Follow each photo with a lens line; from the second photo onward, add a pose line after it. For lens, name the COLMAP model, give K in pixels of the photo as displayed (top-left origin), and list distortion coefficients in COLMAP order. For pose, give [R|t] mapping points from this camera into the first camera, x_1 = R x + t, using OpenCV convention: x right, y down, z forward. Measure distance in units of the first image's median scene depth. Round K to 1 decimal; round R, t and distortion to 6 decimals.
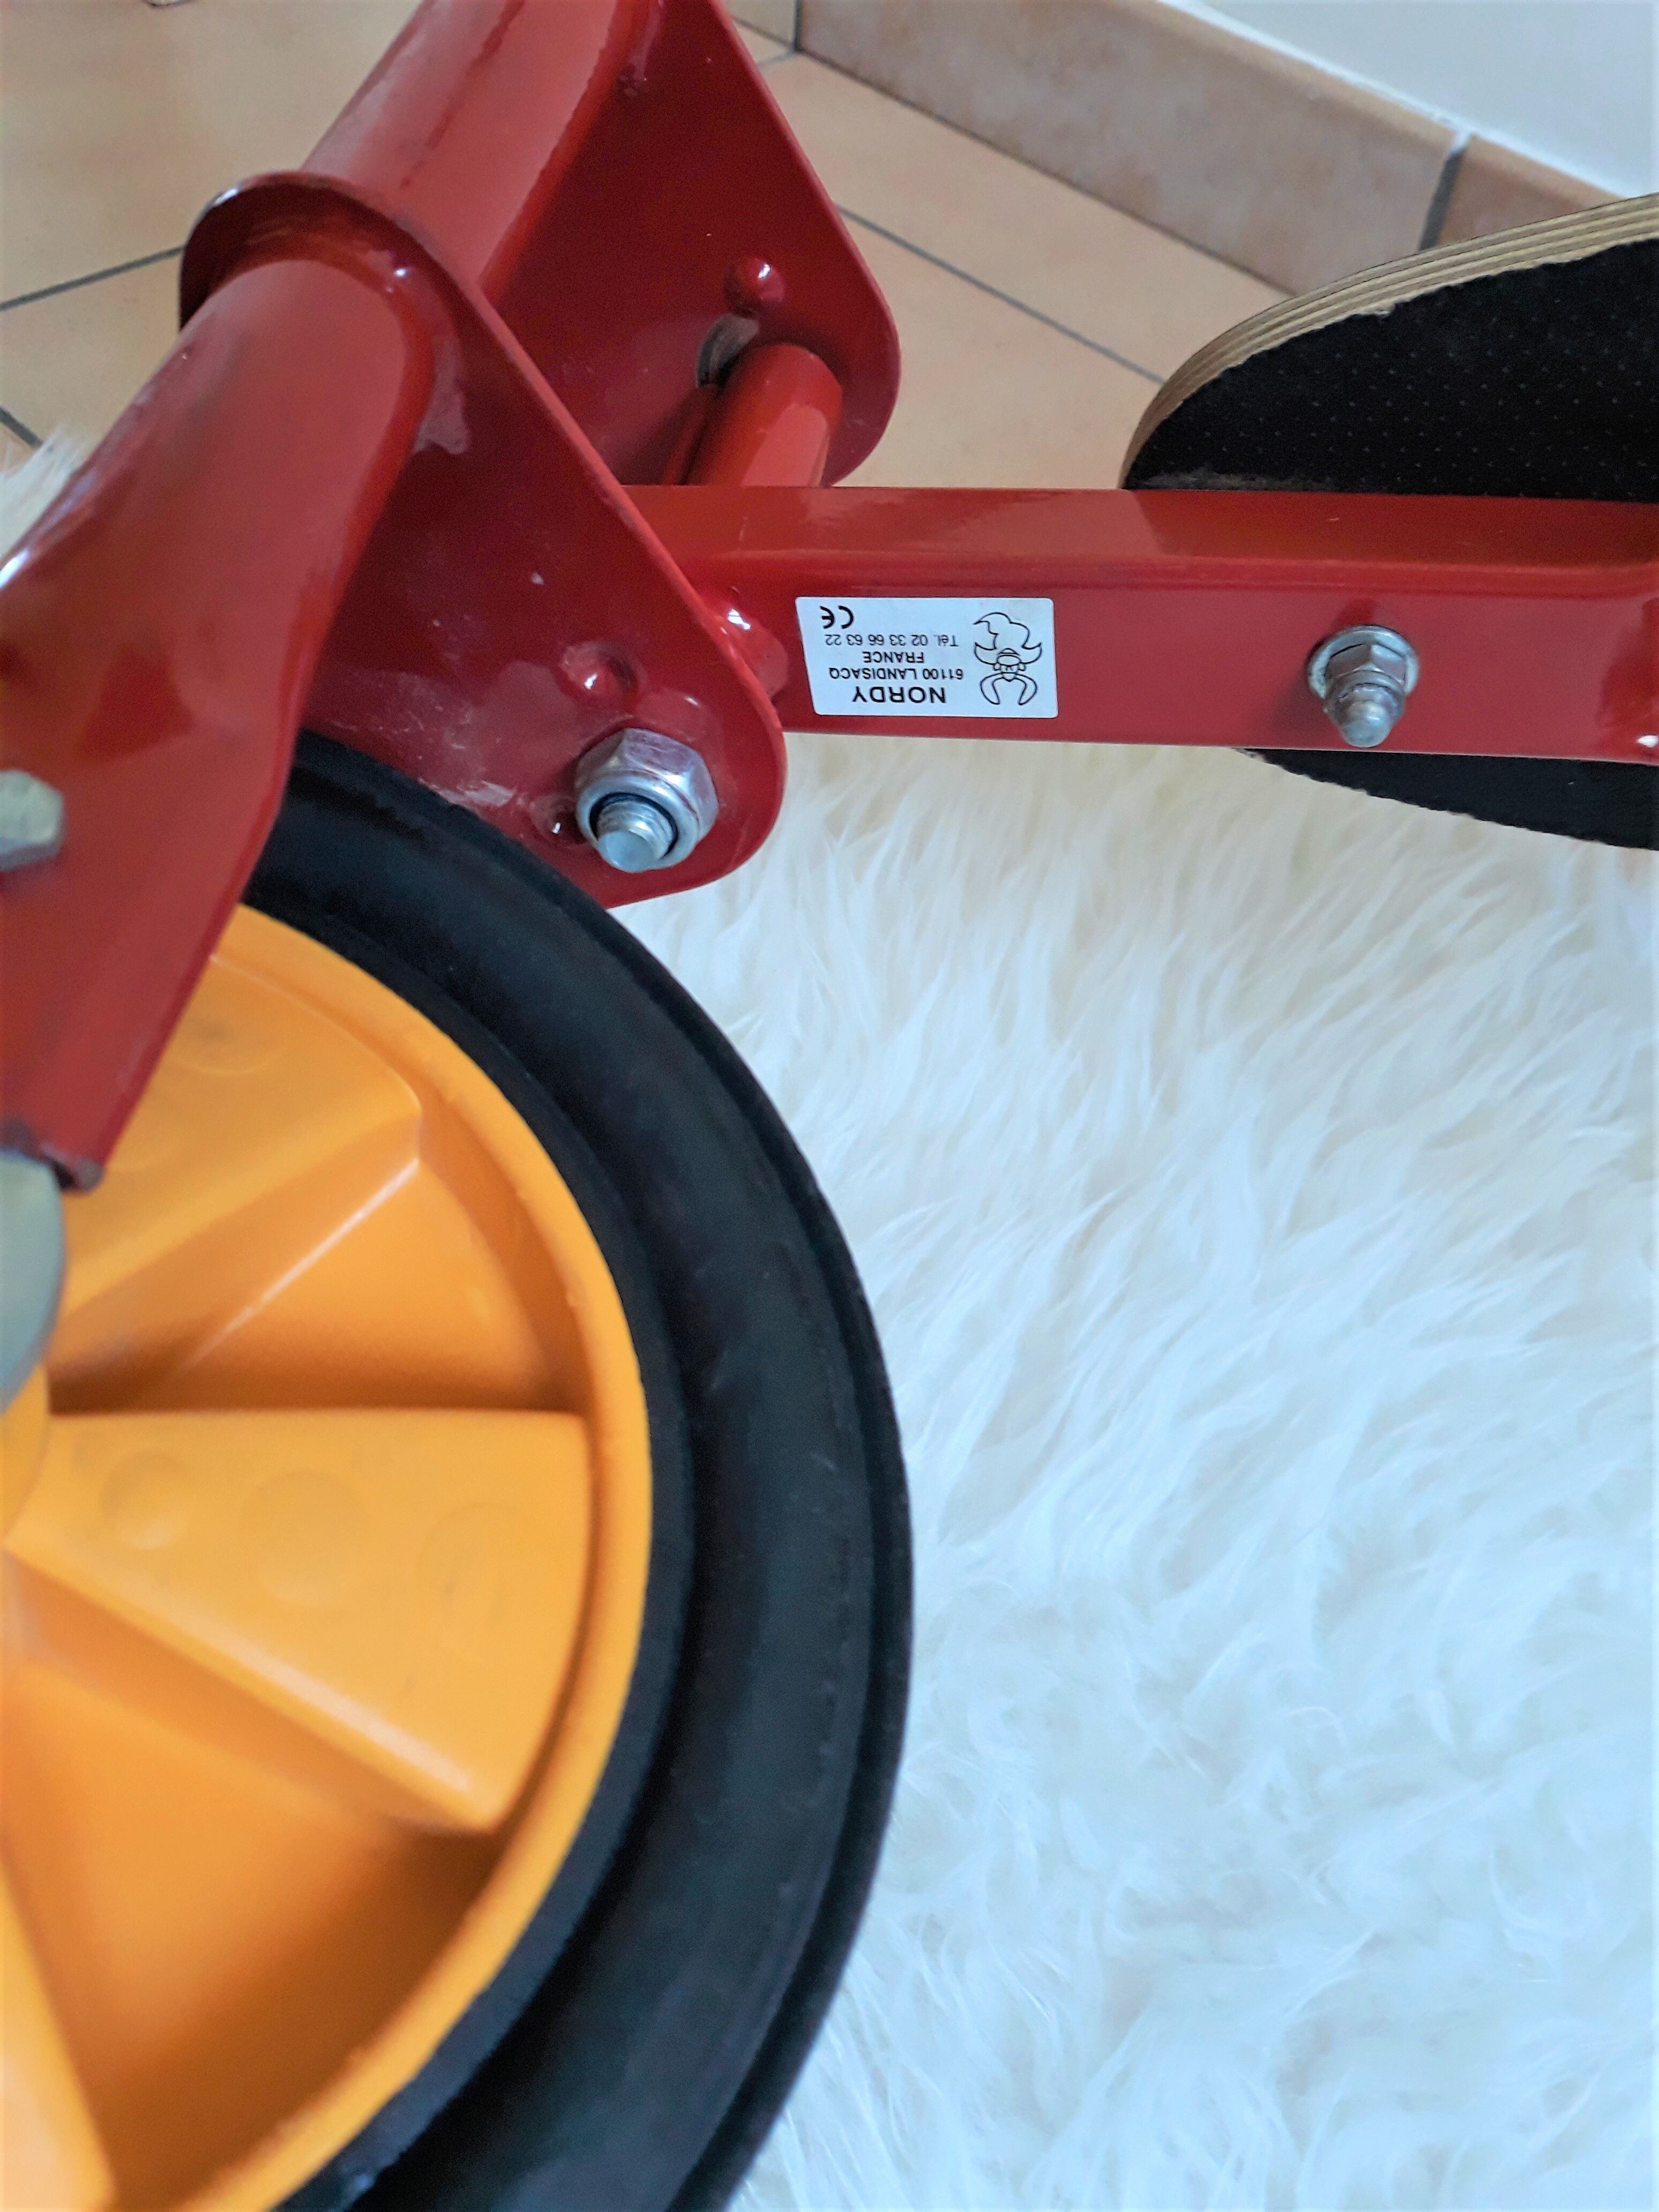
lens RADIAL K [[1846.6, 0, 907.5], [0, 1846.6, 1111.1], [0, 0, 1]] dist [0.093920, -0.200327]
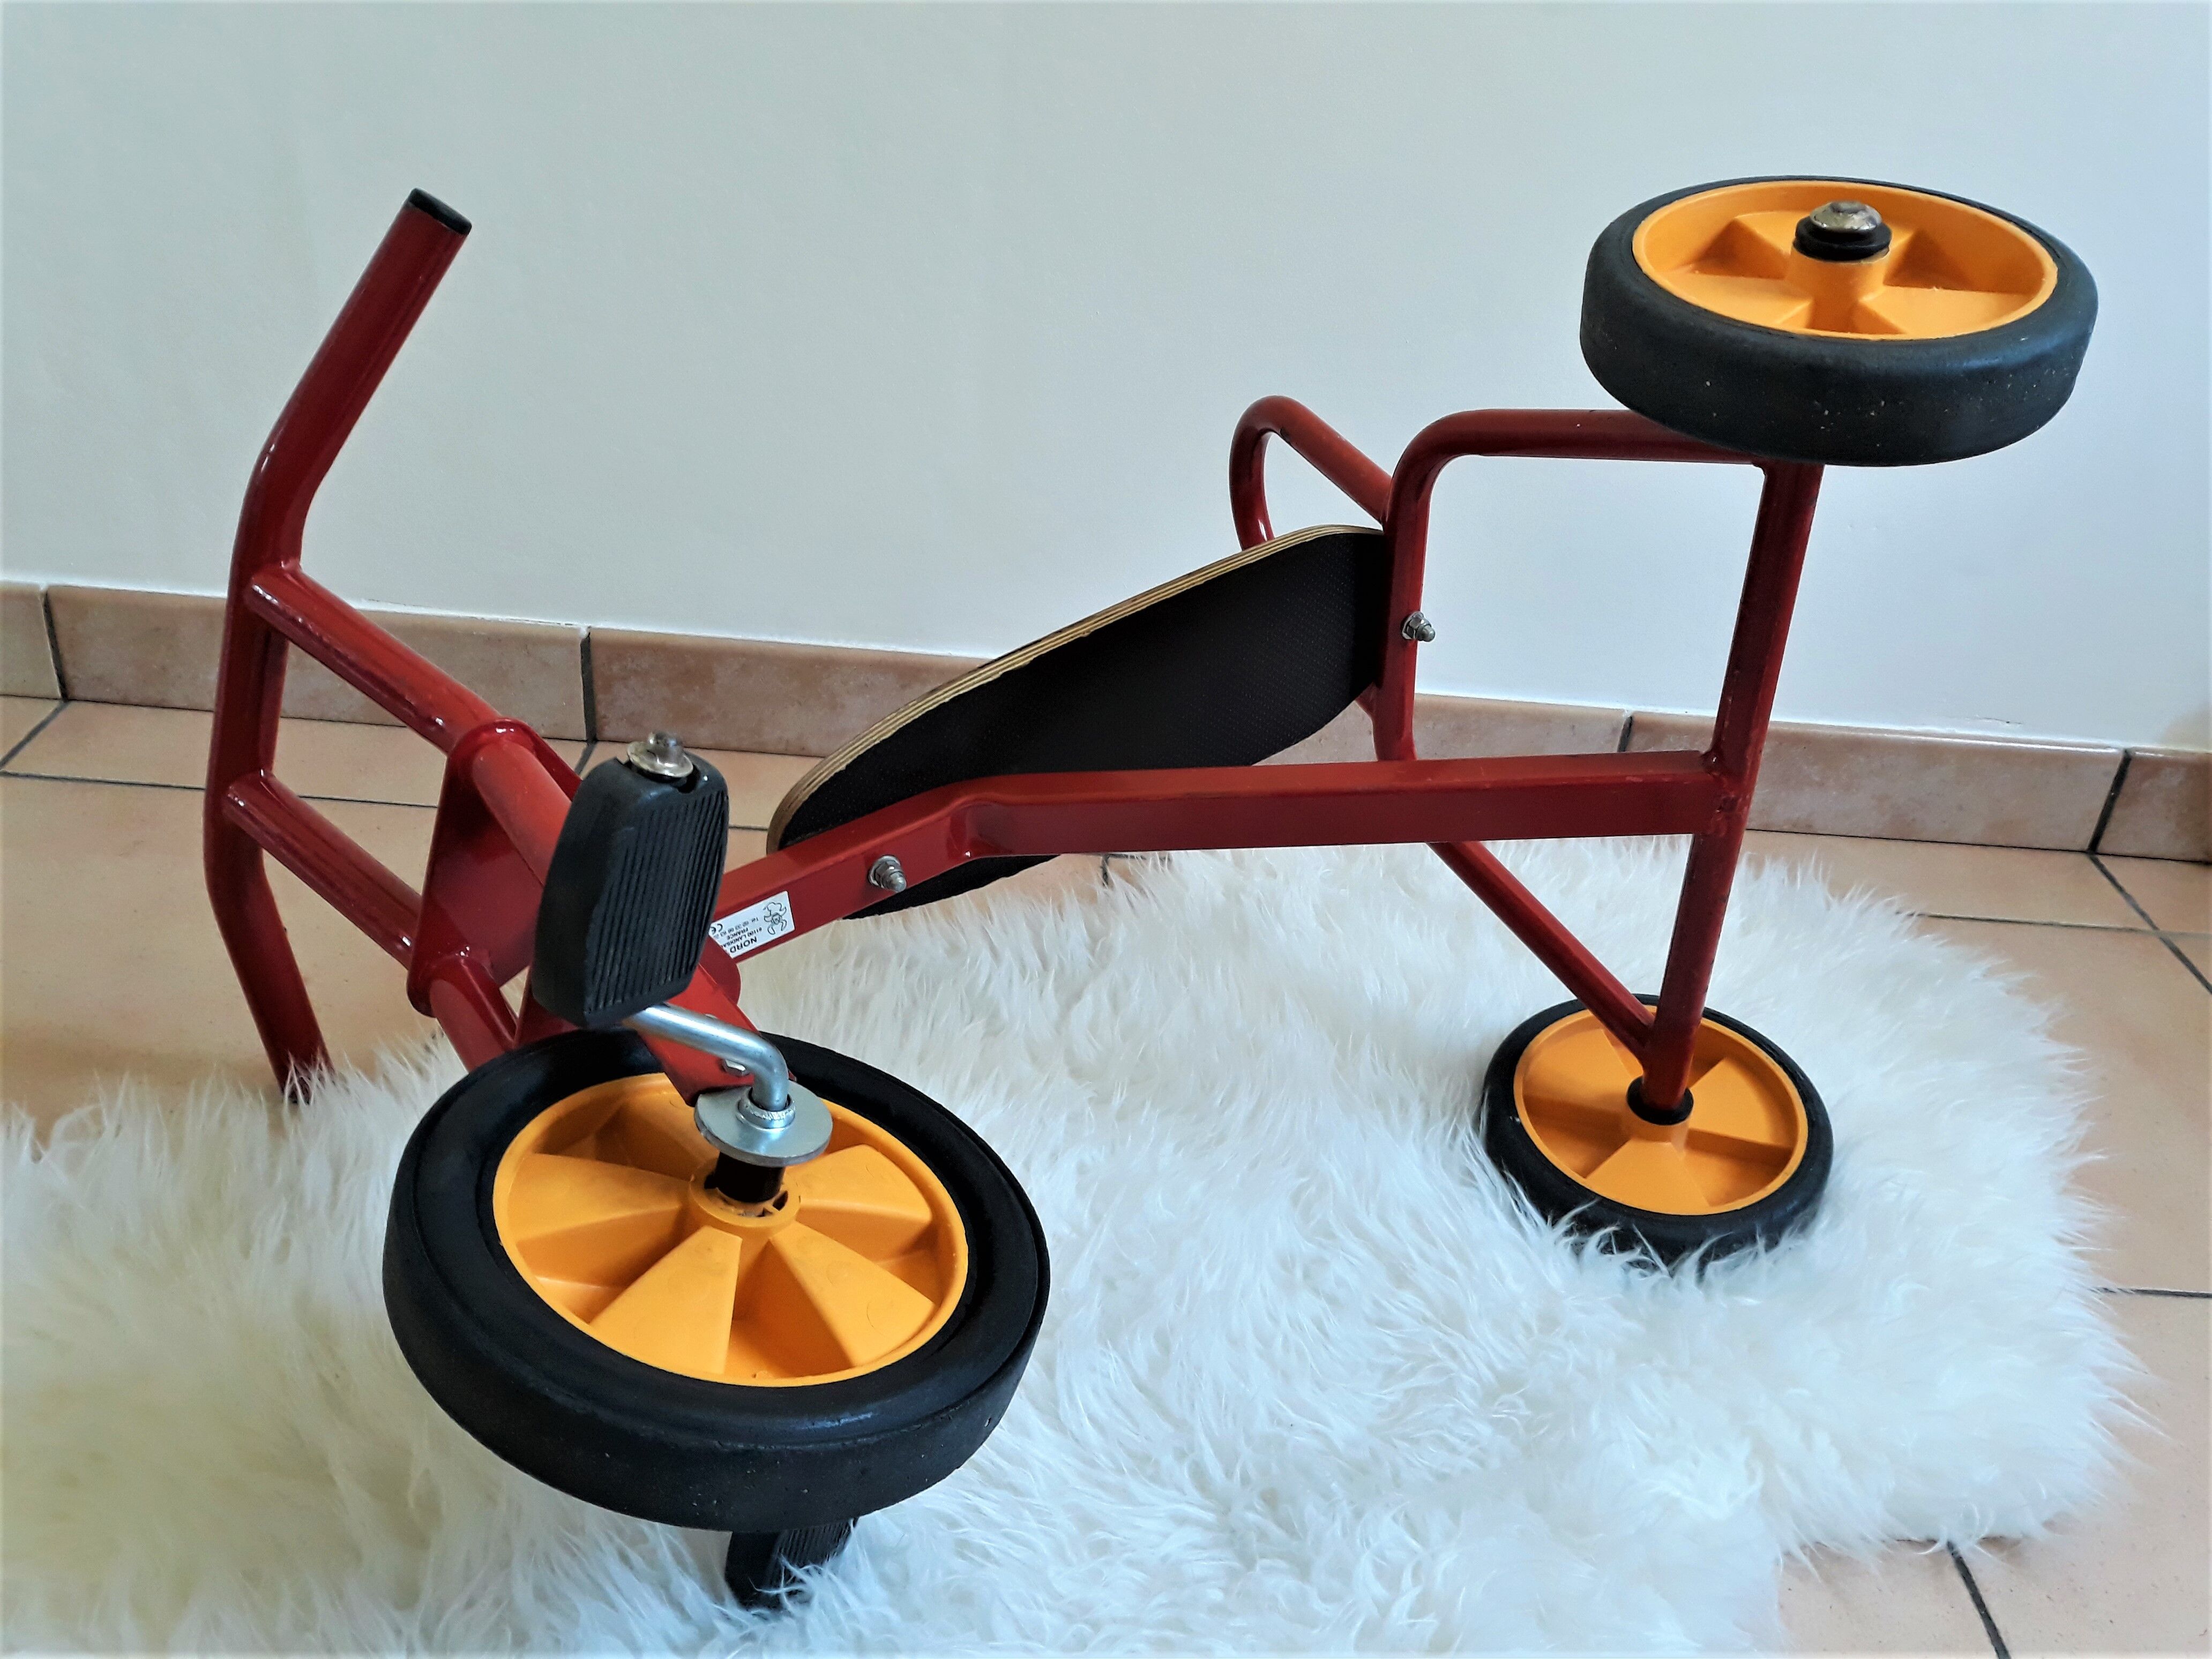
lens RADIAL K [[1846.6, 0, 1106.0], [0, 1846.6, 829.5], [0, 0, 1]] dist [0.093920, -0.200327]
pose [[0.718662, -0.369832, 0.588855, -1.160317], [0.514262, 0.852674, -0.092101, 0.154456], [-0.468039, 0.369015, 0.802974, -1.494445]]
